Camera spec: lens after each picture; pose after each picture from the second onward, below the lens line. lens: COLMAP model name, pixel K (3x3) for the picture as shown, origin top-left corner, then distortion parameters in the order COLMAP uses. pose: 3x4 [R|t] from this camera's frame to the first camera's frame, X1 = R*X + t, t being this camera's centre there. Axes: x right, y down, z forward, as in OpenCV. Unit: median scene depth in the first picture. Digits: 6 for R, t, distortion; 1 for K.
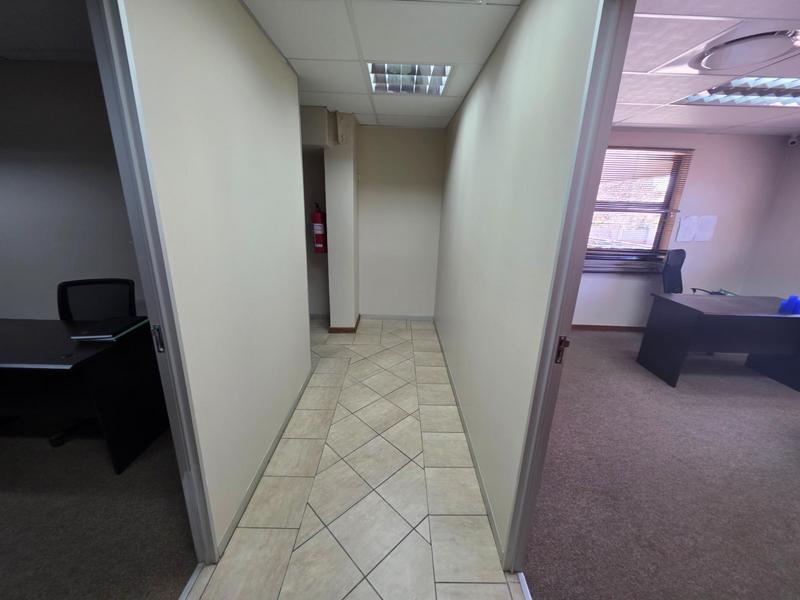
lens RADIAL K [[318.1, 0, 399.3], [0, 318.1, 302.3], [0, 0, 1]] dist [0.003140, 0.000128]
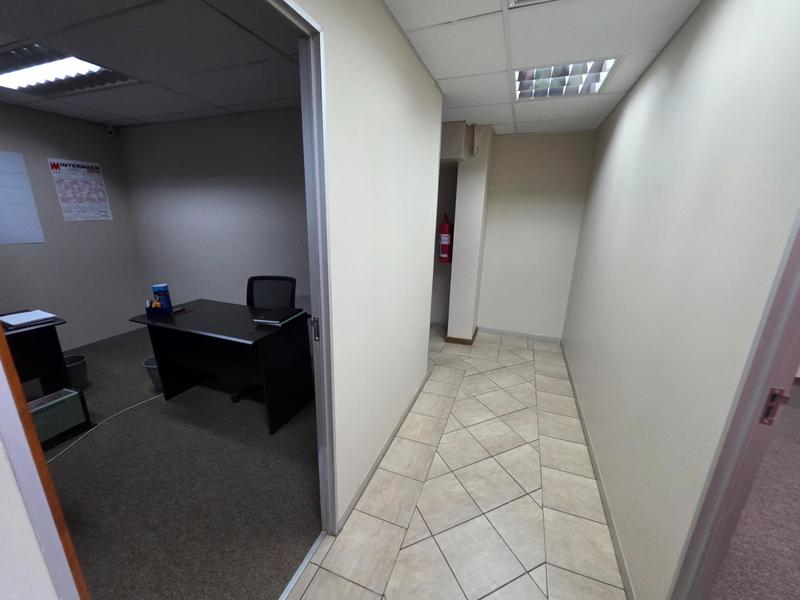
lens RADIAL K [[318.1, 0, 398.3], [0, 318.1, 302.1], [0, 0, 1]] dist [0.003140, 0.000128]
pose [[0.934052, 0.086162, -0.346588, -0.037097], [-0.097460, 0.995122, -0.015266, 0.001470], [0.343582, 0.048038, 0.937893, -0.004810]]
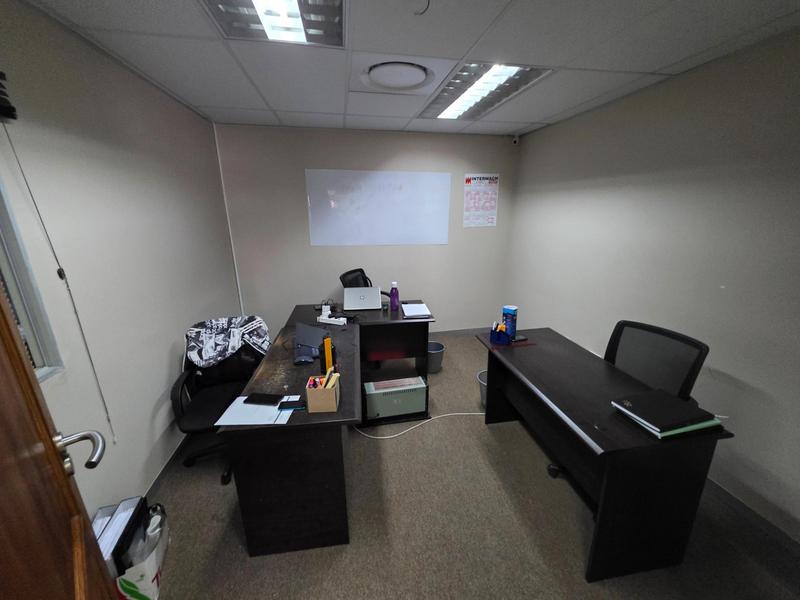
lens RADIAL K [[318.1, 0, 402.5], [0, 318.1, 305.4], [0, 0, 1]] dist [0.003140, 0.000128]
pose [[0.188636, 0.263903, -0.945924, -0.346674], [-0.279610, 0.937782, 0.205872, -0.114361], [0.941400, 0.225655, 0.250690, 0.191921]]
